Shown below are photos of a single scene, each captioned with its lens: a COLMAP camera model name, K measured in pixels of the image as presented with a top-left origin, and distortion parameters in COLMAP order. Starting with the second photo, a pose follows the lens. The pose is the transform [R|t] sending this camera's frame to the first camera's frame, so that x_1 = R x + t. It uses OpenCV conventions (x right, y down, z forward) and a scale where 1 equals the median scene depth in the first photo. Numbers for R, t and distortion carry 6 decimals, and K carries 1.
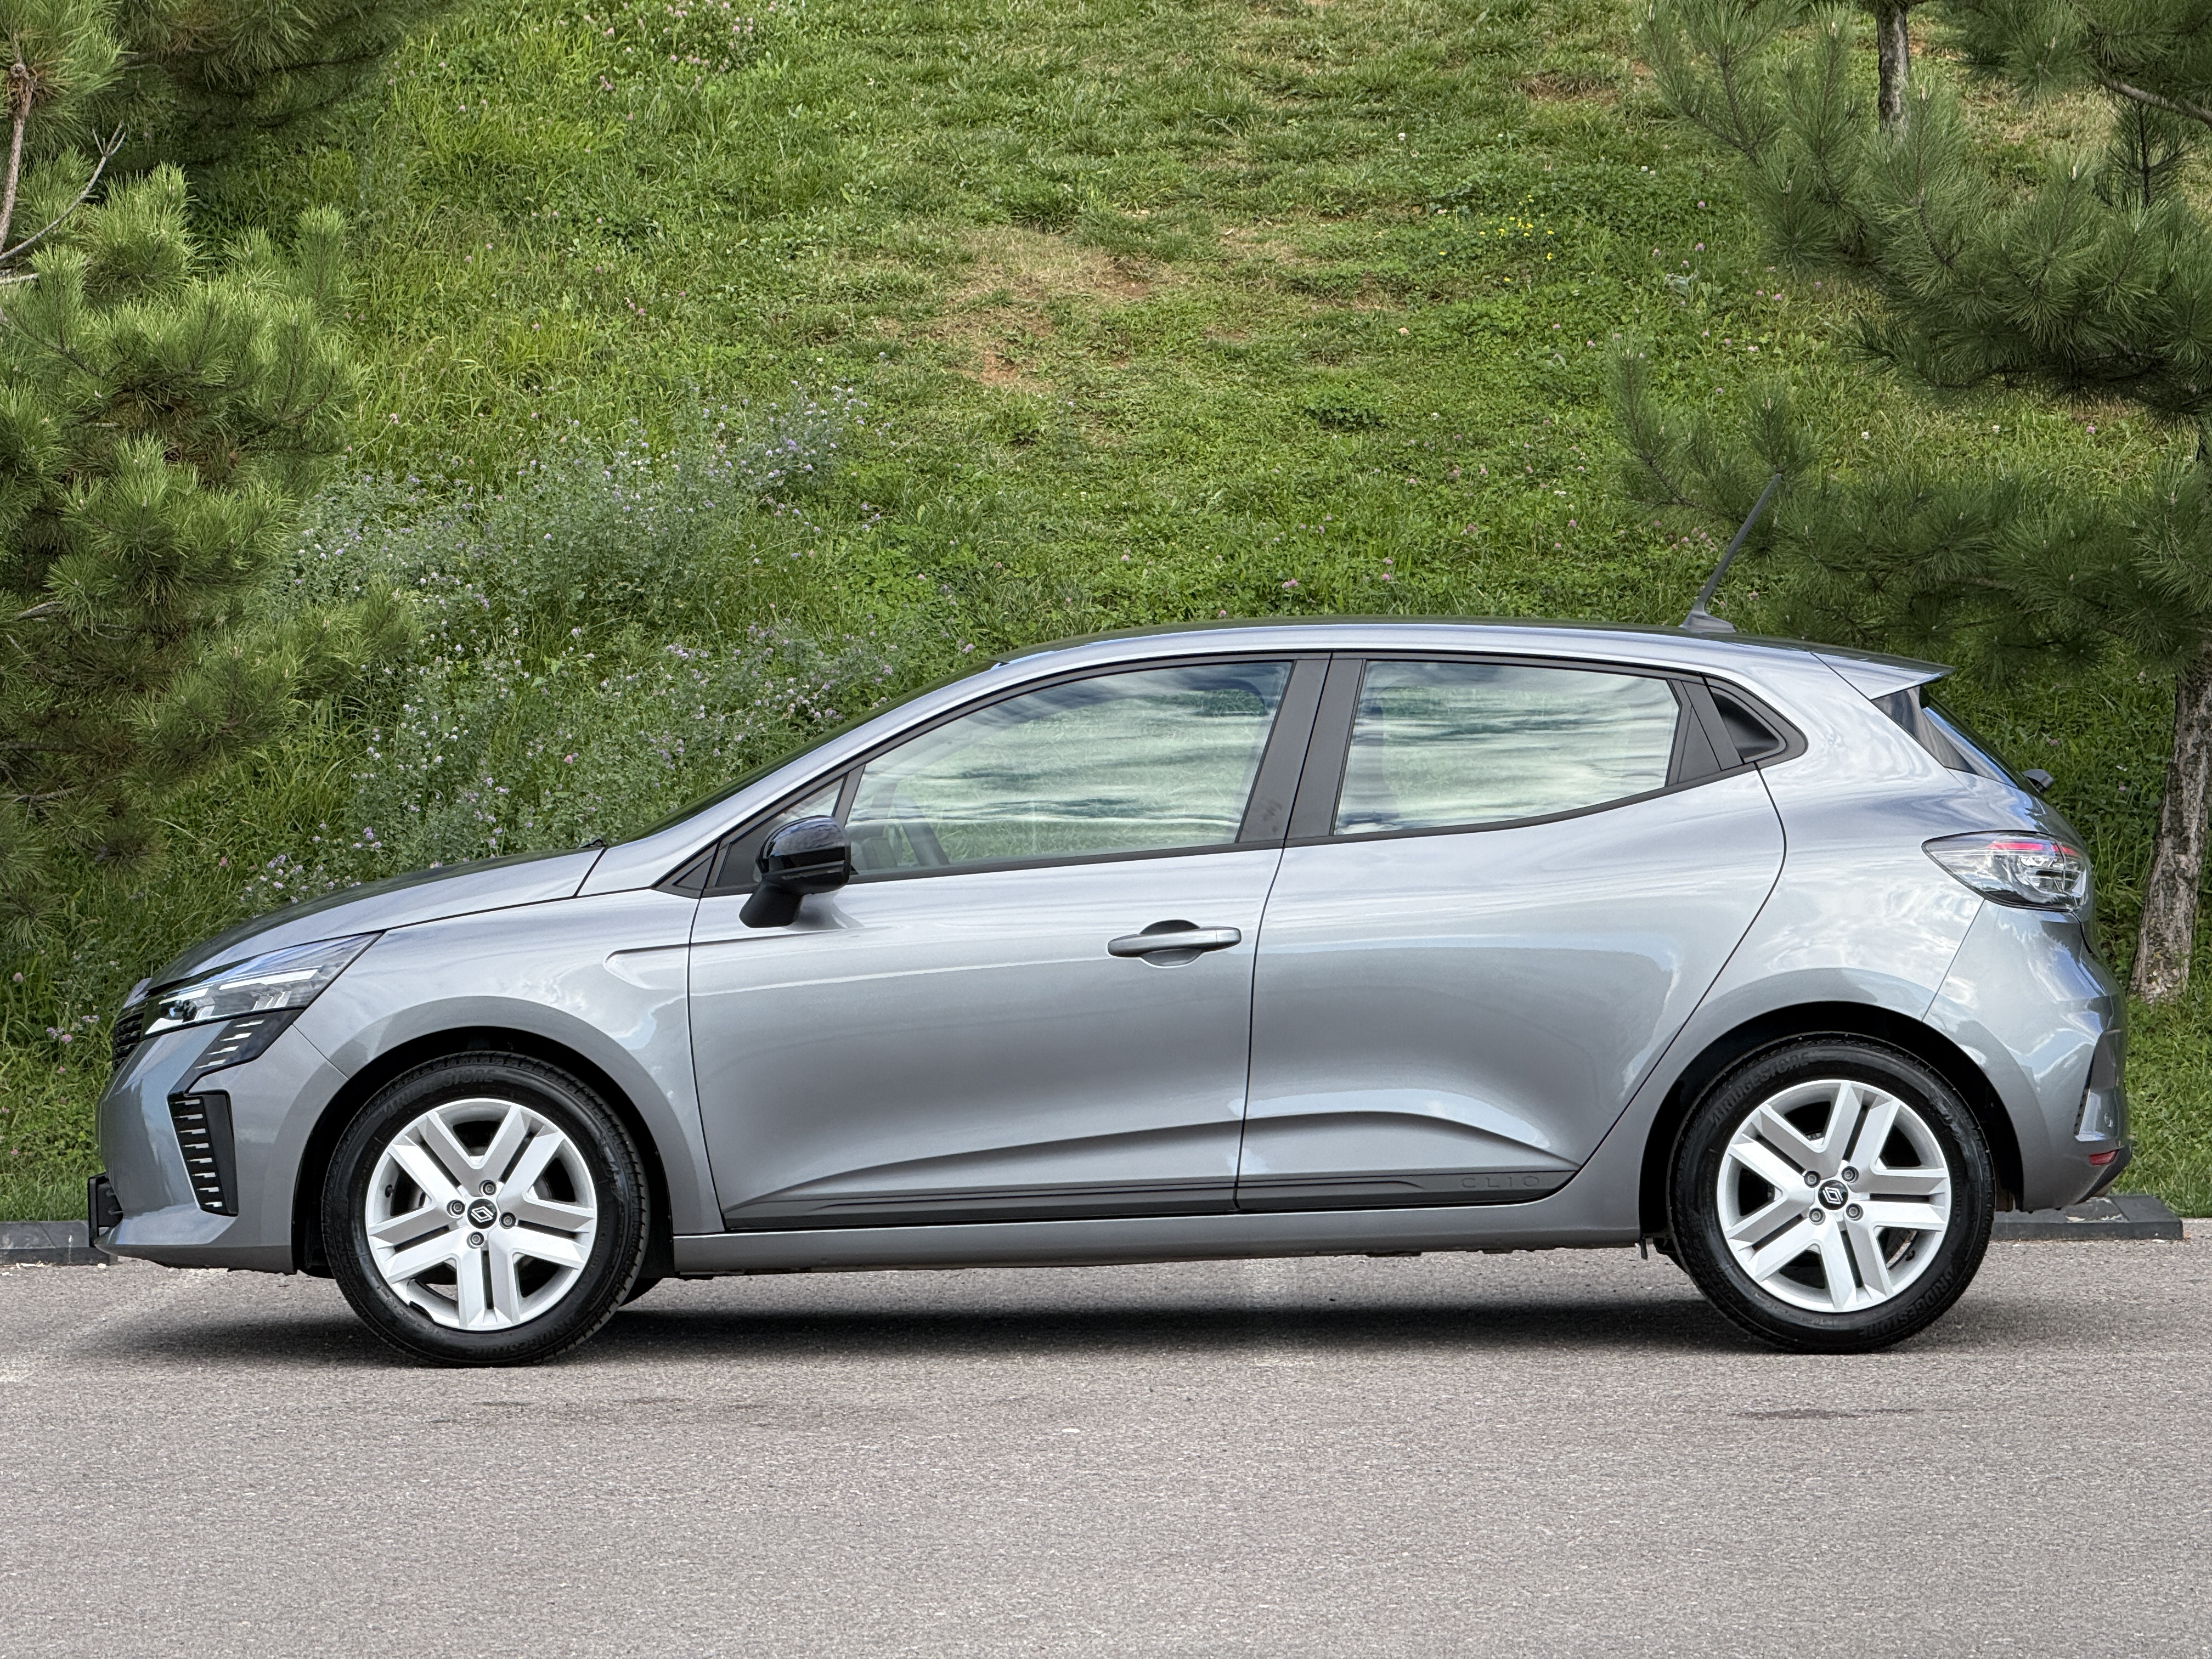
lens RADIAL K [[7894.6, 0, 1106.0], [0, 7894.6, 829.5], [0, 0, 1]] dist [0.214357, 1.130413]
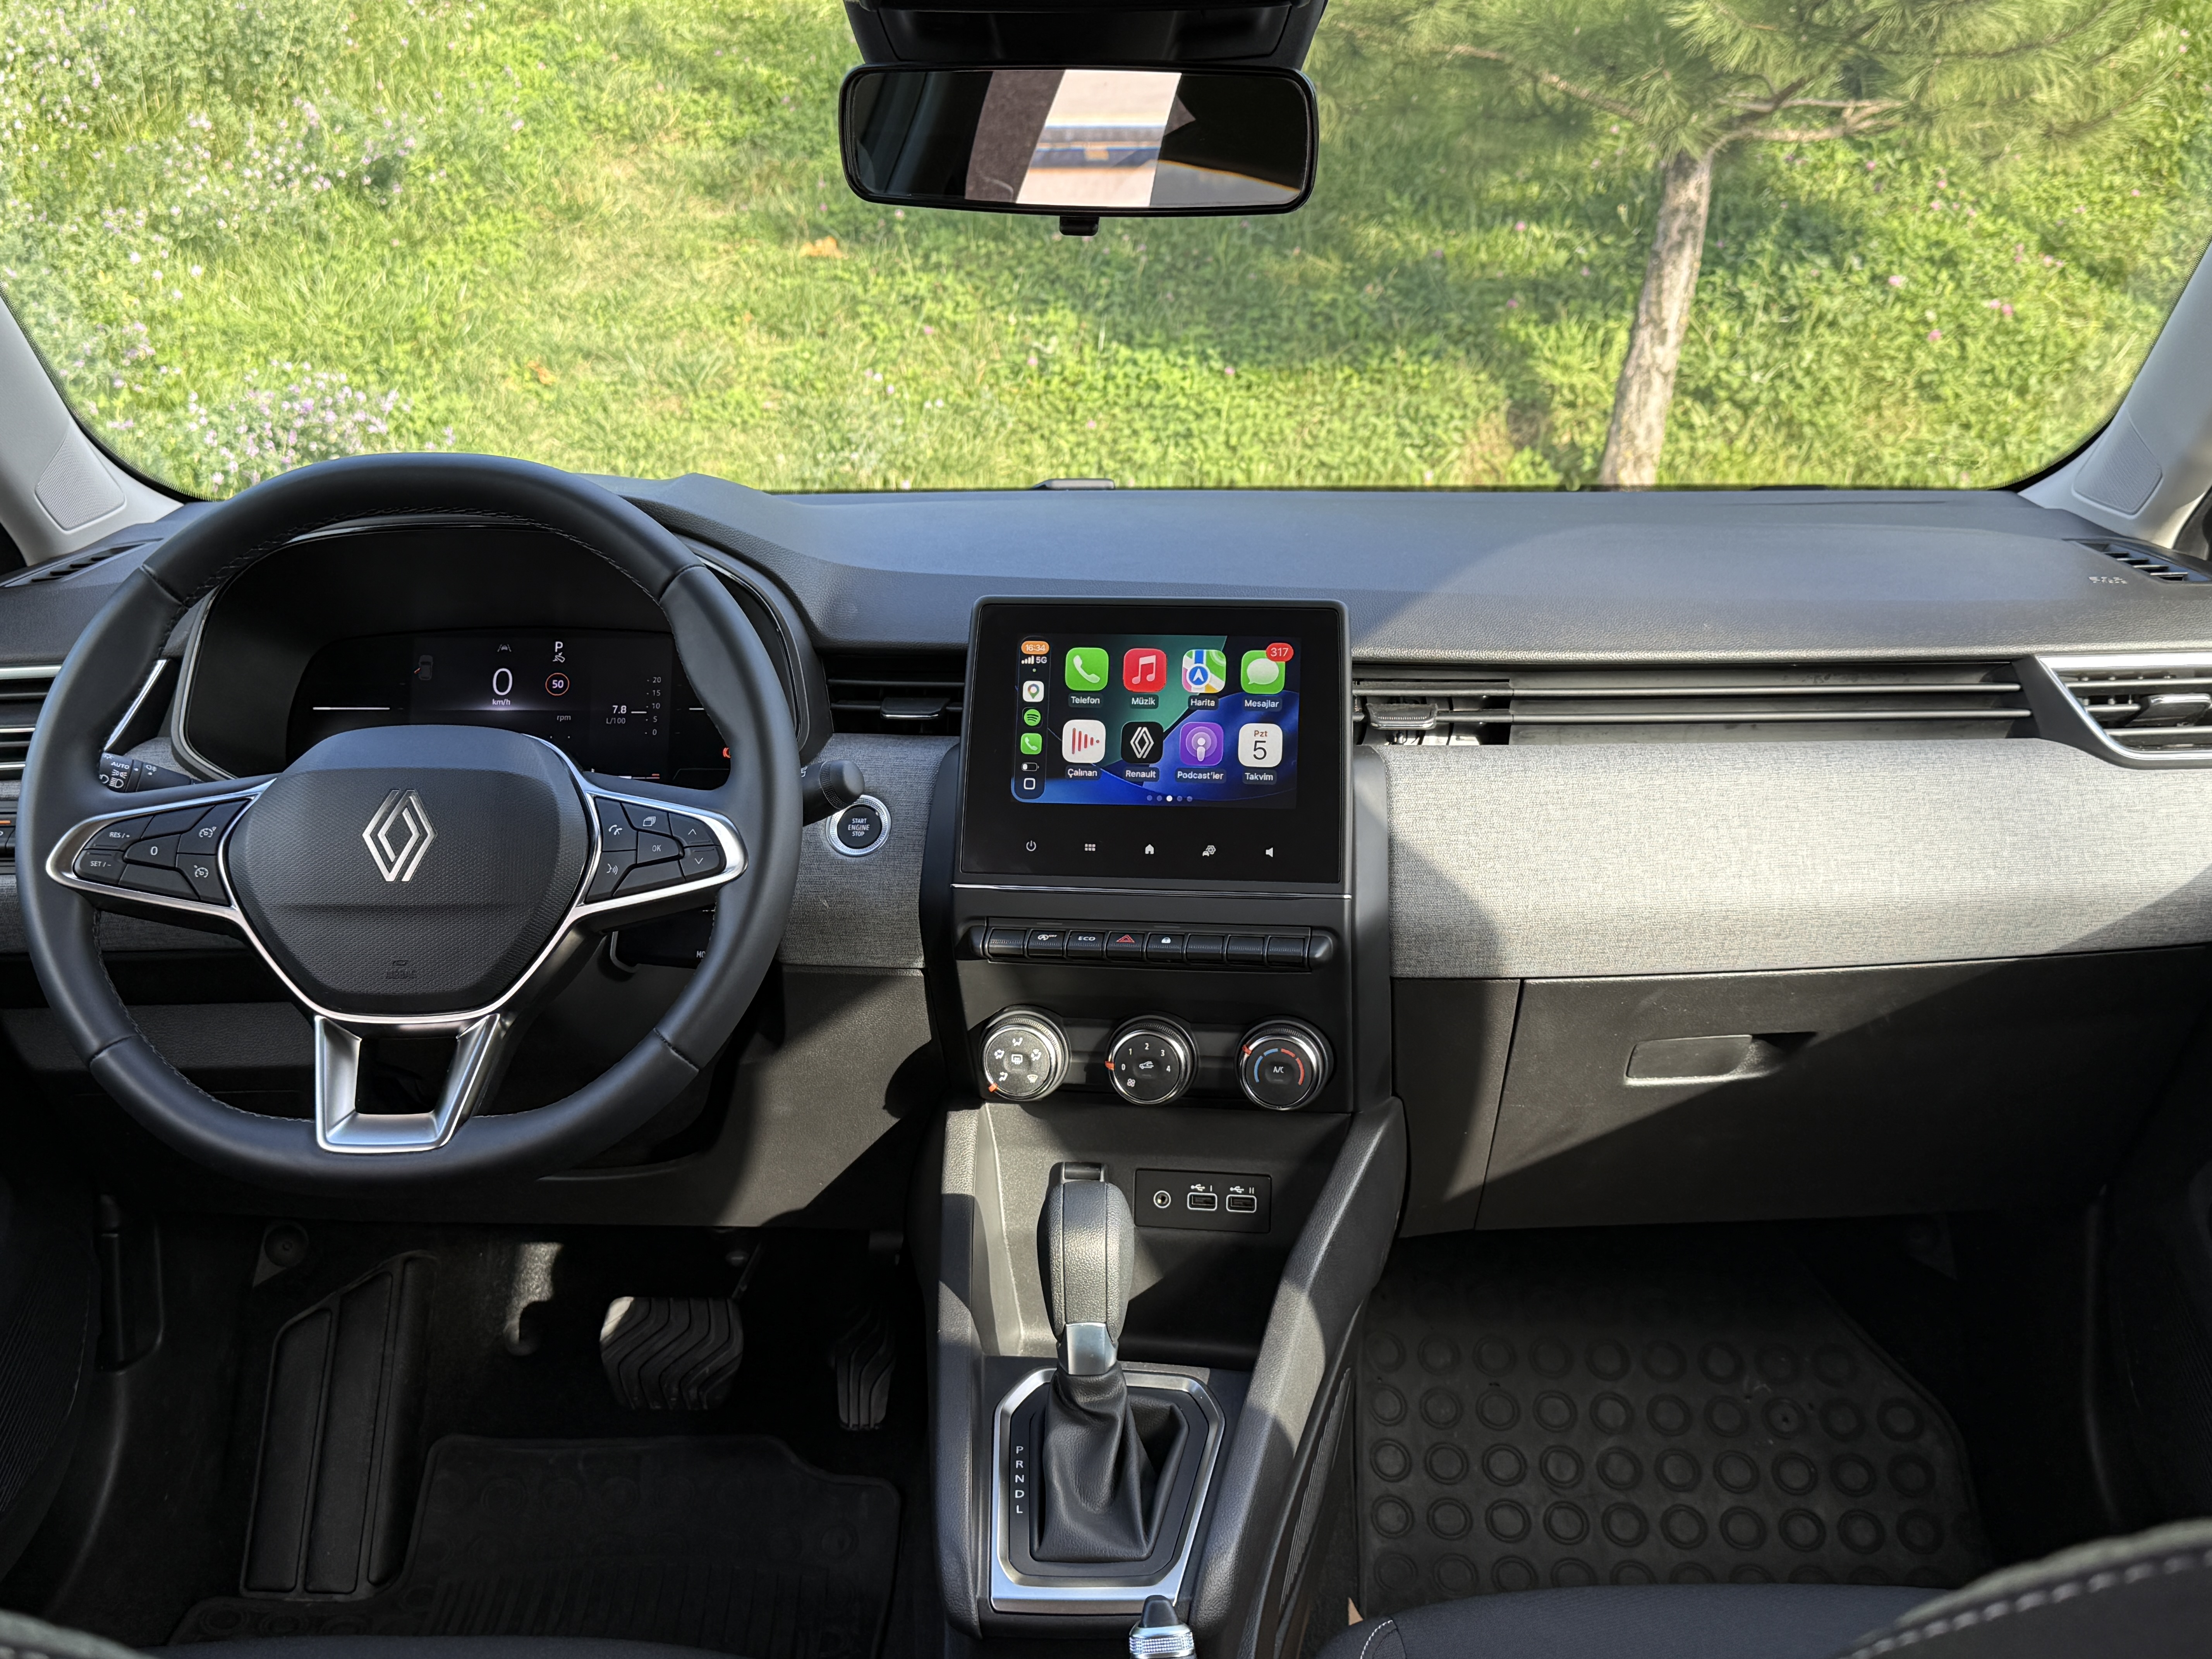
lens RADIAL K [[2530.9, 0, 1106.0], [0, 2530.9, 829.5], [0, 0, 1]] dist [0.148095, -0.272837]
pose [[0.999909, 0.010799, -0.008060, 0.063661], [-0.008724, 0.974650, 0.223566, -0.007781], [0.010270, -0.223476, 0.974655, 0.609266]]
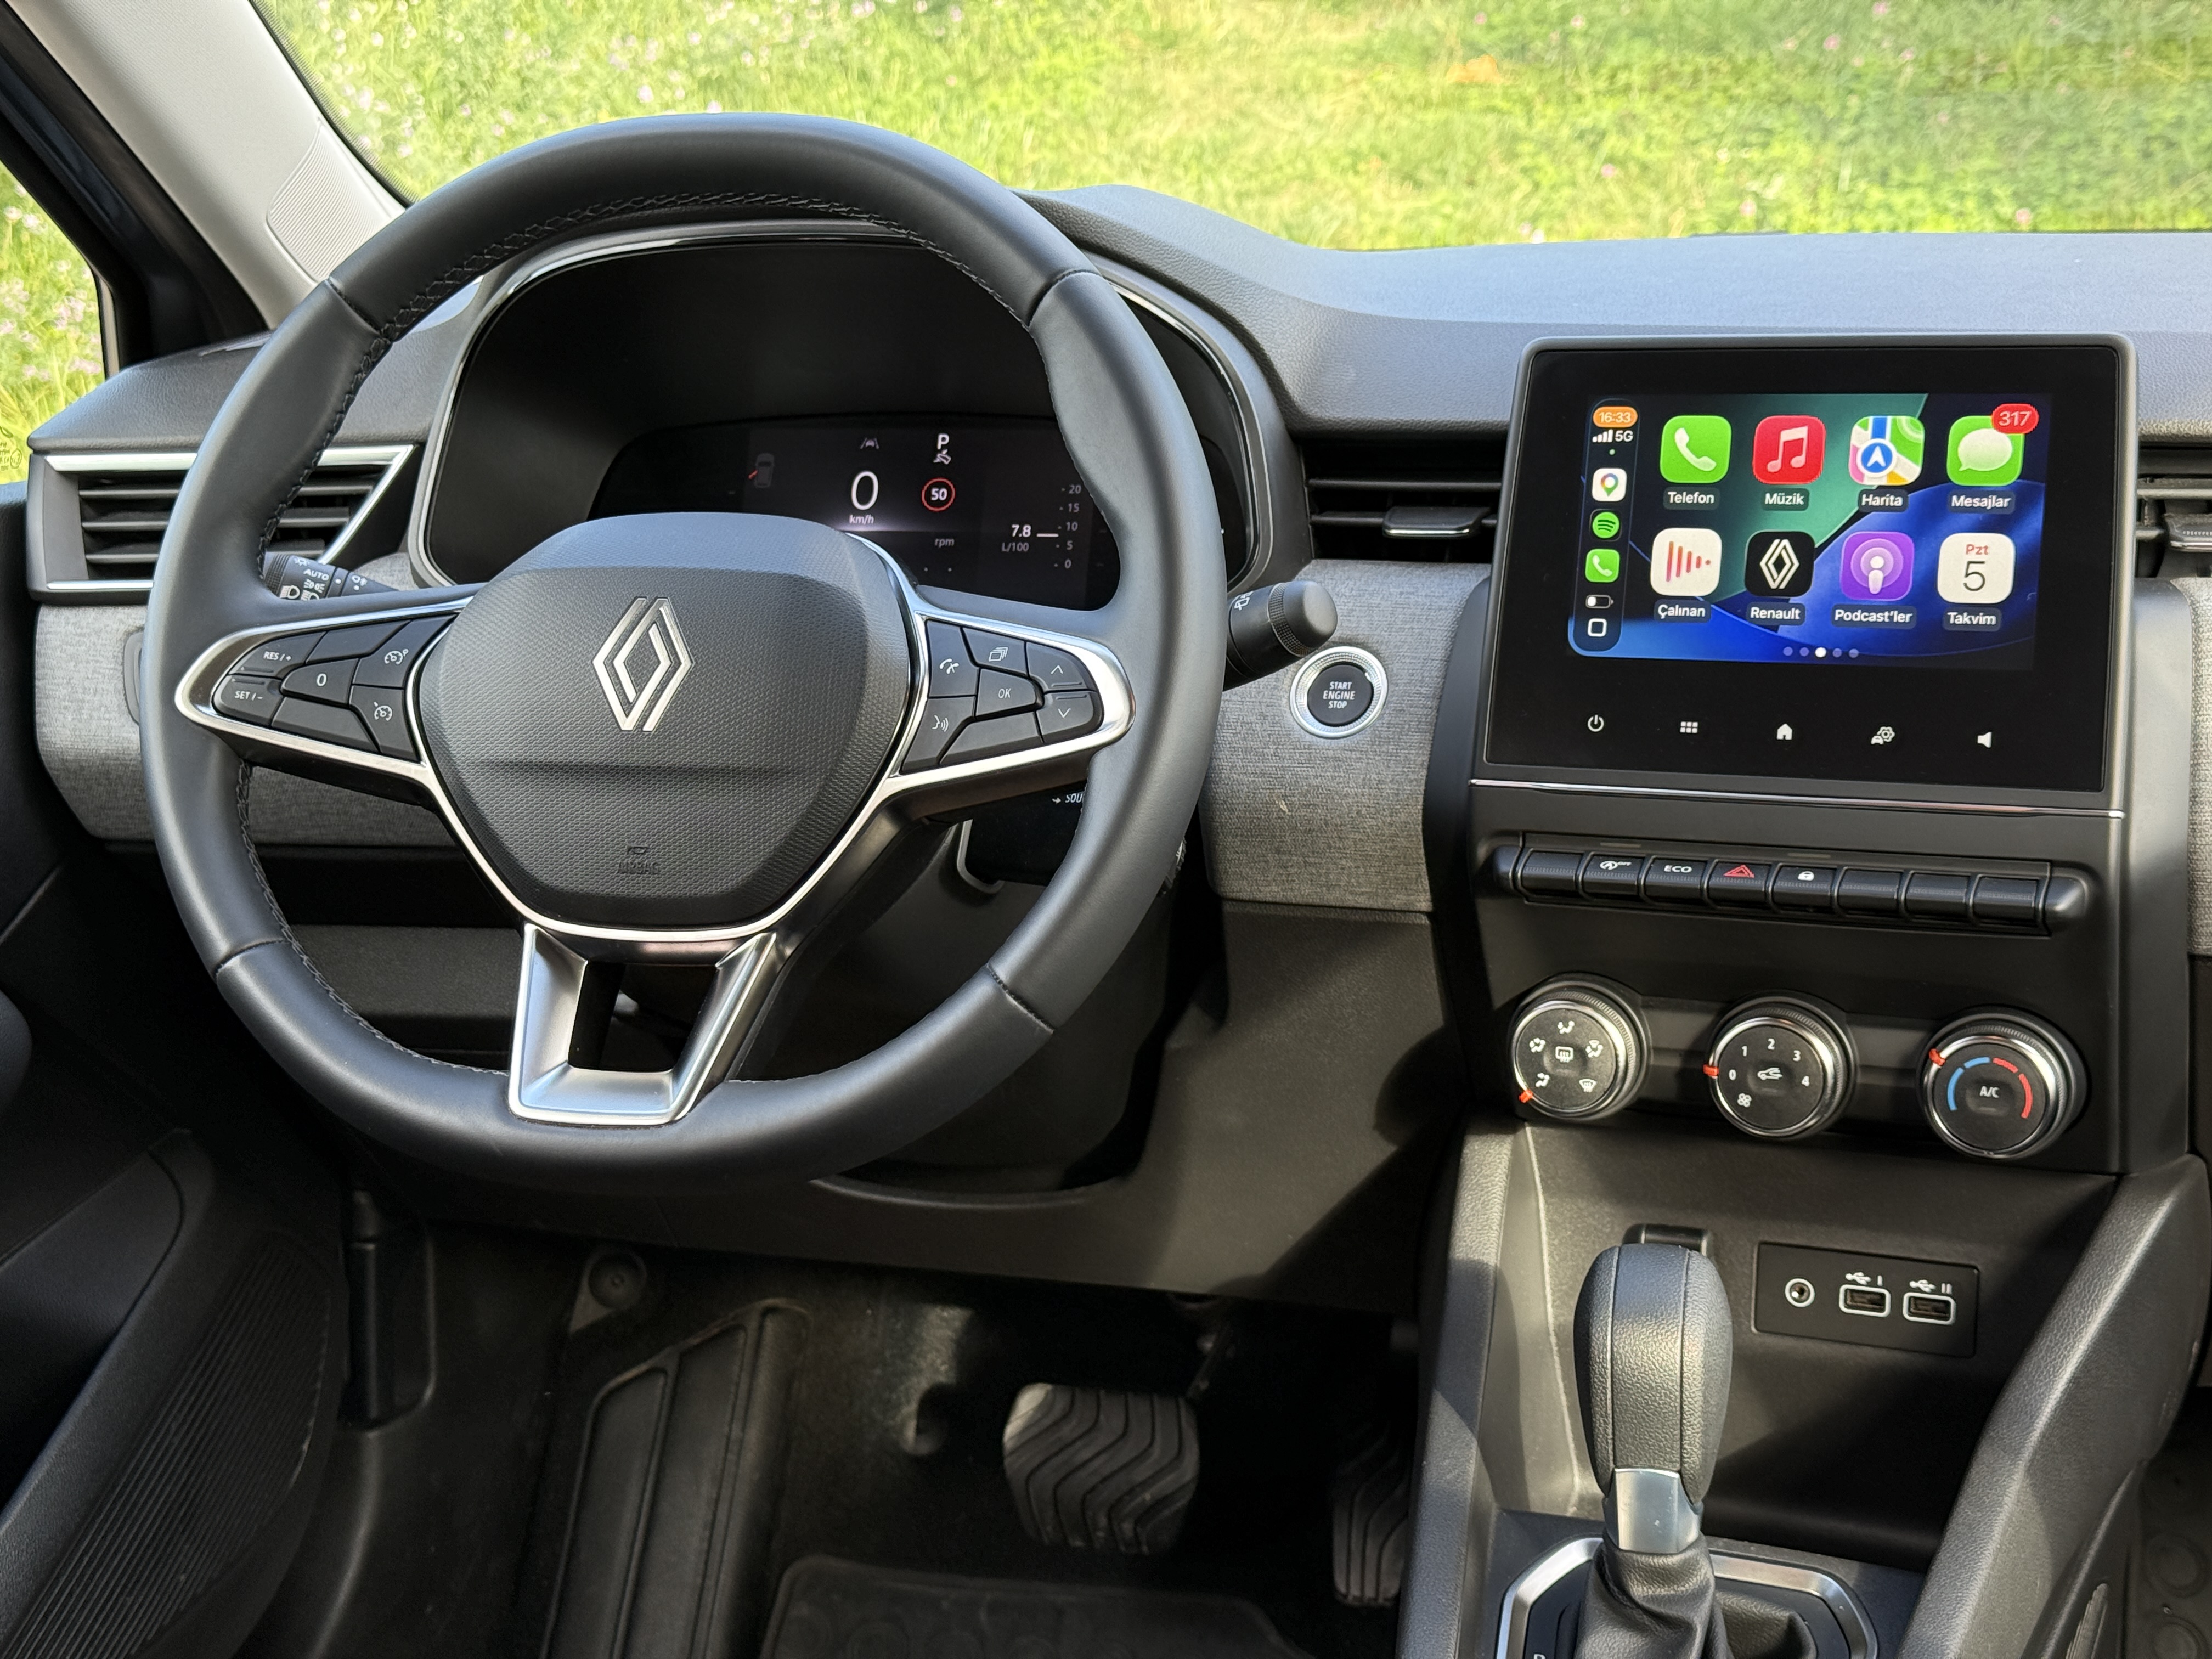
lens RADIAL K [[3103.0, 0, 1106.0], [0, 3103.0, 829.5], [0, 0, 1]] dist [0.210998, -0.502284]
pose [[0.969549, 0.043806, -0.240946, 0.066579], [0.008968, 0.976860, 0.213692, -0.000456], [0.244731, -0.209346, 0.946721, 0.625073]]
